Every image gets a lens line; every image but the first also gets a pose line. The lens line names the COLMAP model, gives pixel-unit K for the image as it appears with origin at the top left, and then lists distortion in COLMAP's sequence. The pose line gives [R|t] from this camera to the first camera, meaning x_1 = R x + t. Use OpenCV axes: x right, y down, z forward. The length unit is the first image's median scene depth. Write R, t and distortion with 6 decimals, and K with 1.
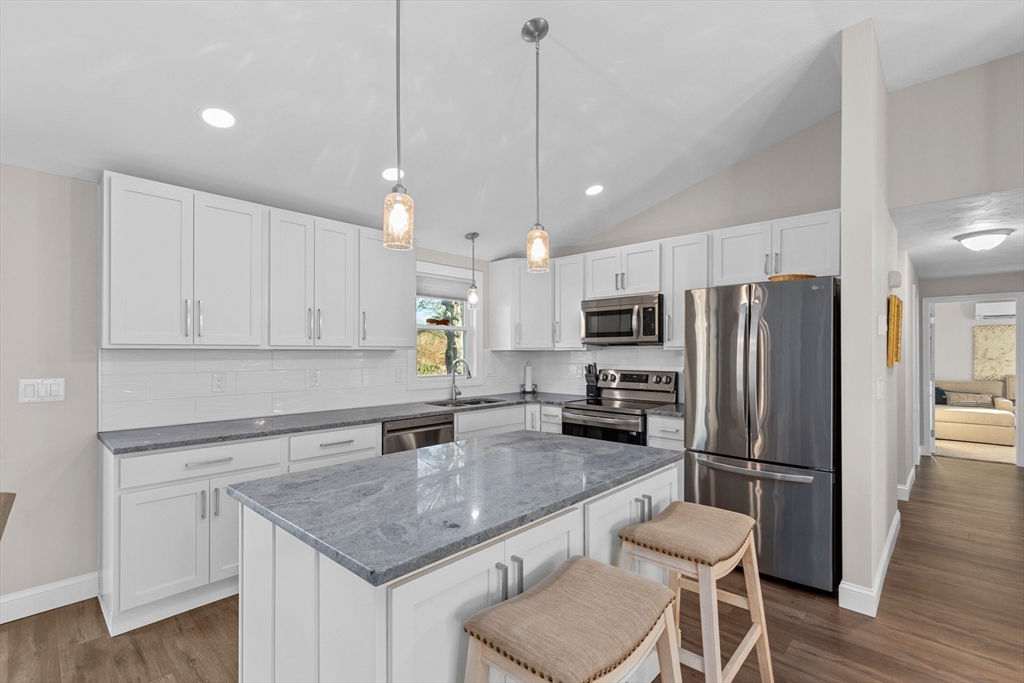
lens RADIAL K [[464.1, 0, 511.5], [0, 464.1, 351.4], [0, 0, 1]] dist [0.010913, -0.002613]
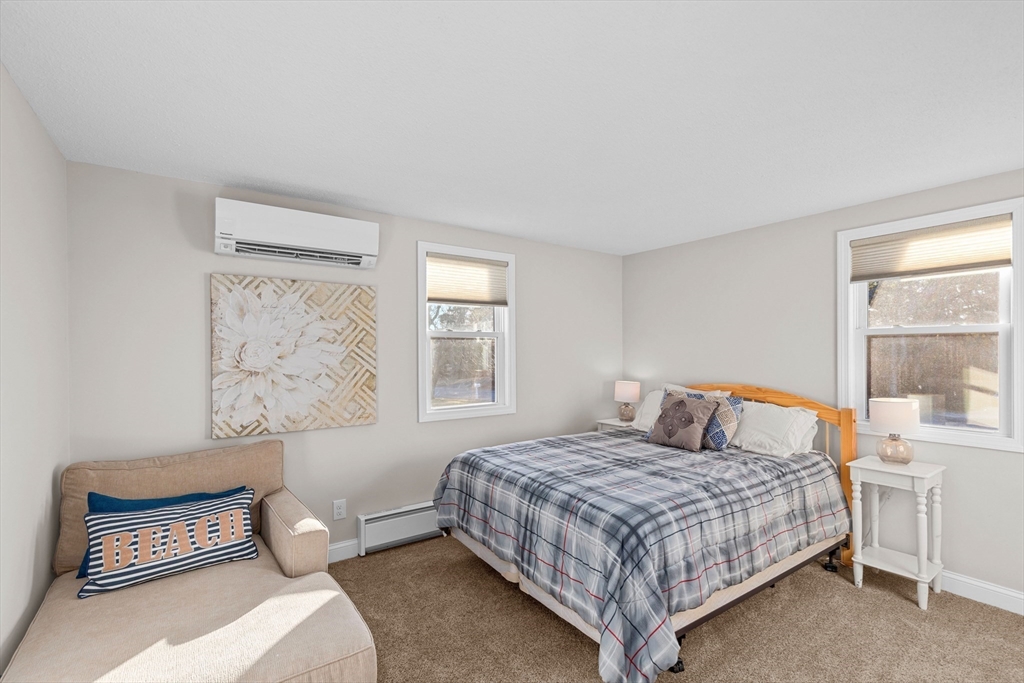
lens RADIAL K [[464.1, 0, 513.8], [0, 464.1, 350.7], [0, 0, 1]] dist [0.010913, -0.002613]
pose [[0.207113, 0.002427, 0.978314, 1.231835], [0.004201, 0.999985, -0.003370, 0.003139], [-0.978308, 0.004808, 0.207100, 1.253378]]
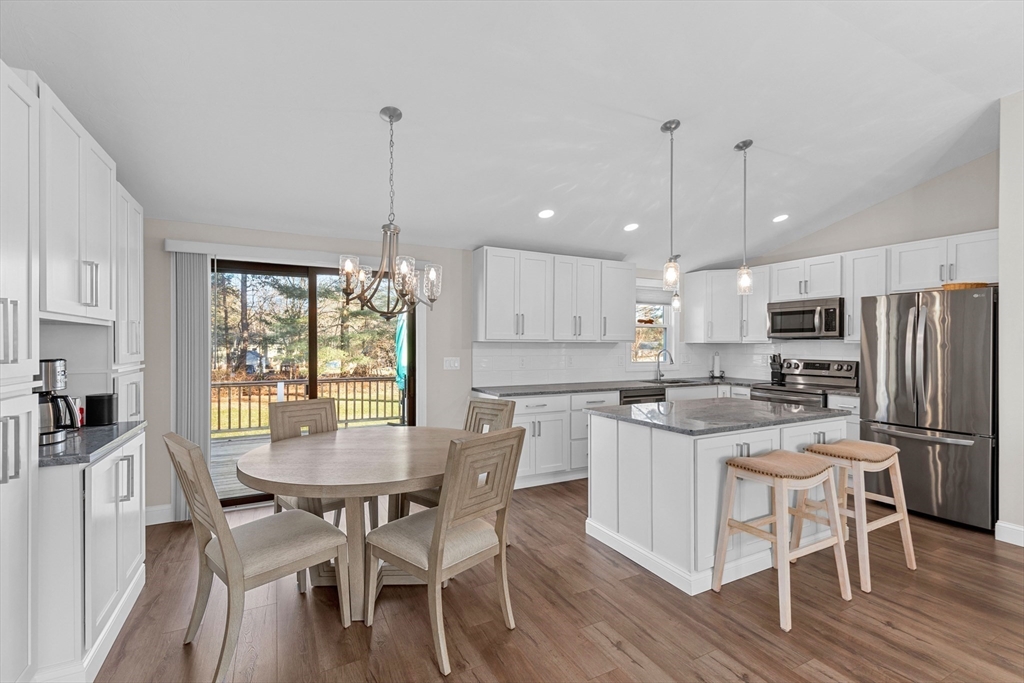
lens RADIAL K [[464.1, 0, 513.0], [0, 464.1, 343.0], [0, 0, 1]] dist [0.010913, -0.002613]
pose [[0.947060, 0.003310, -0.321041, -0.114389], [-0.003352, 0.999994, 0.000423, -0.000931], [0.321040, 0.000676, 0.947065, -0.485188]]
